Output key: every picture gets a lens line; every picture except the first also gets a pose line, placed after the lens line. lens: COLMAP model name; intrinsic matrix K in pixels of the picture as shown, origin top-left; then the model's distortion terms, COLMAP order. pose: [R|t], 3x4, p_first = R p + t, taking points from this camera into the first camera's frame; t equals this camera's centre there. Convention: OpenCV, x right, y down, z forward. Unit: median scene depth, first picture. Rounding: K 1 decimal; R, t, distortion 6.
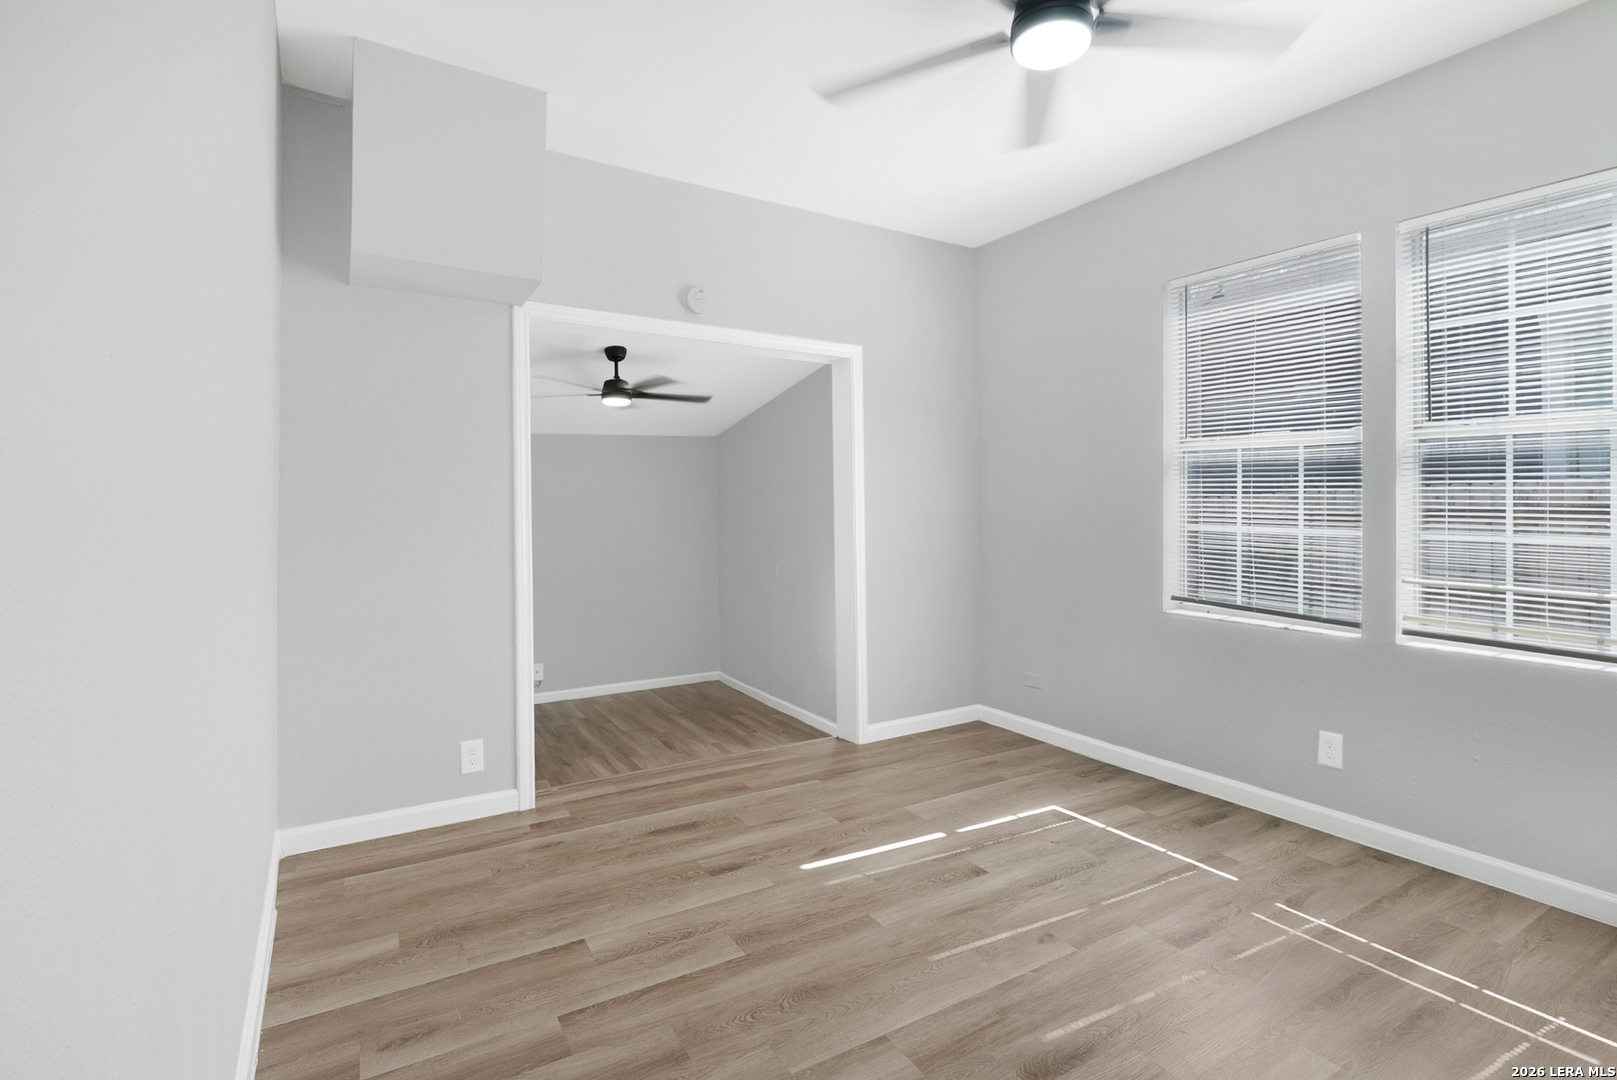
lens RADIAL K [[766.0, 0, 790.3], [0, 766.0, 533.3], [0, 0, 1]] dist [-0.000985, -0.000002]
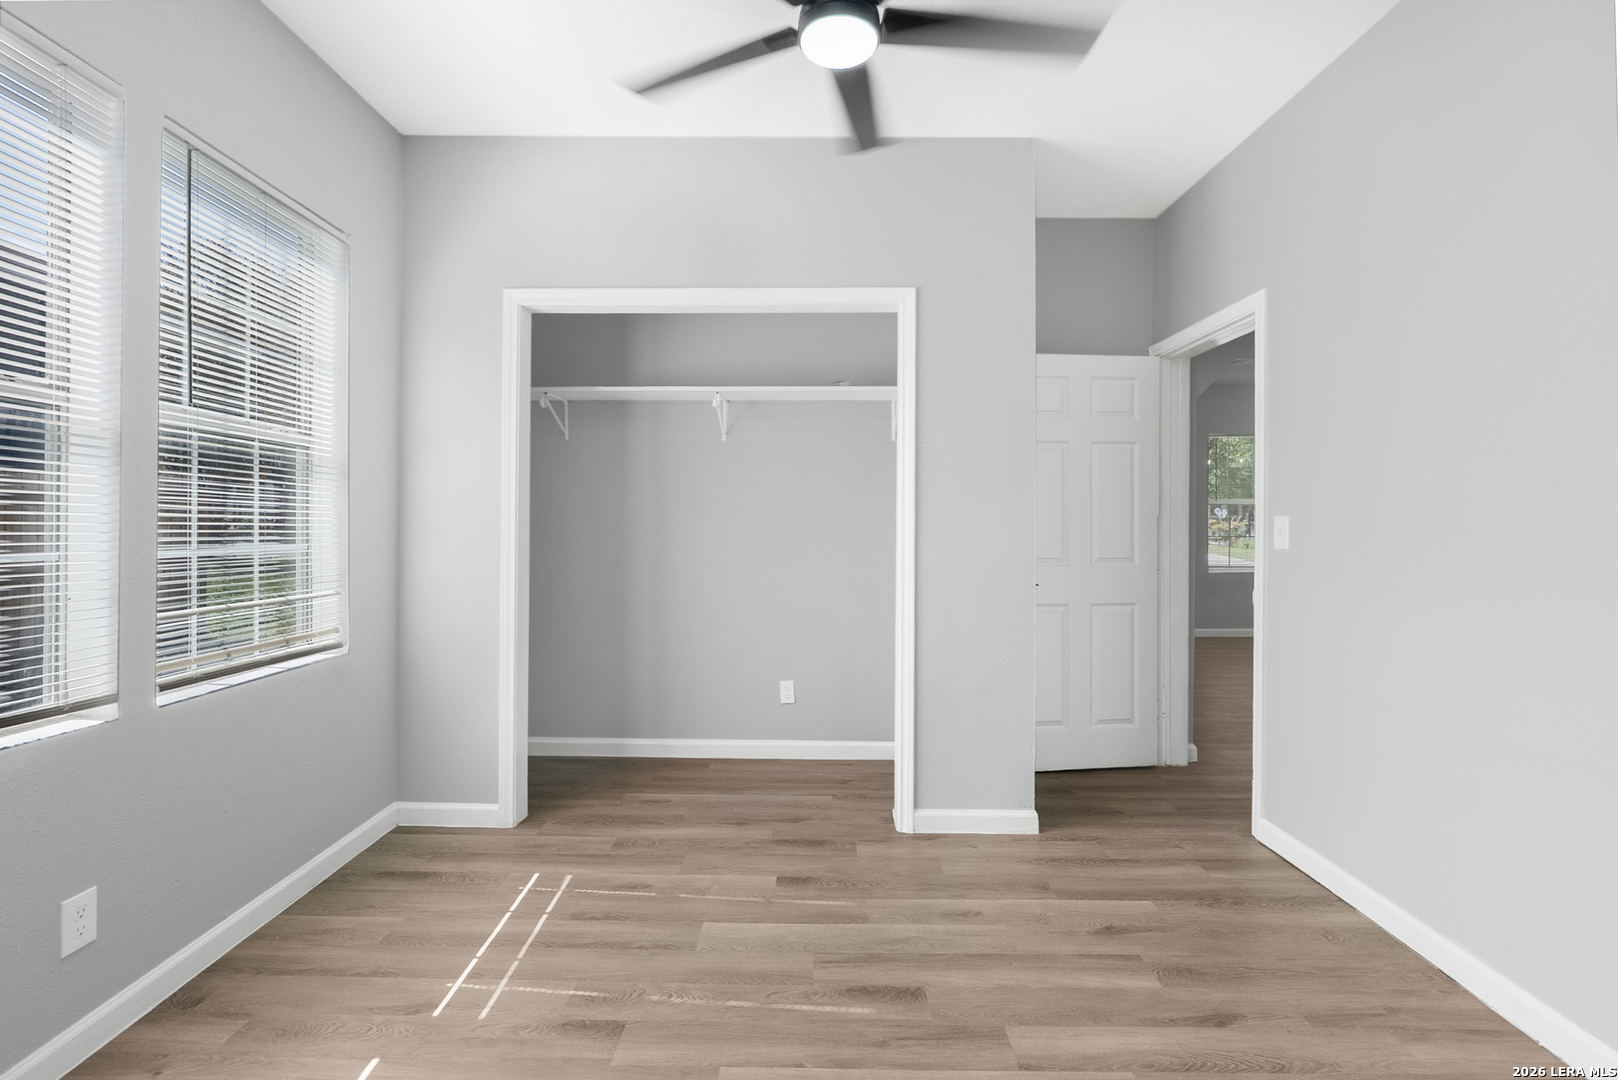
lens RADIAL K [[766.5, 0, 790.7], [0, 766.5, 533.3], [0, 0, 1]] dist [-0.000985, -0.000002]
pose [[-0.855958, -0.017437, 0.516751, -0.094114], [0.008293, 0.998840, 0.047441, -0.056044], [-0.516979, 0.044892, -0.854820, 1.568919]]
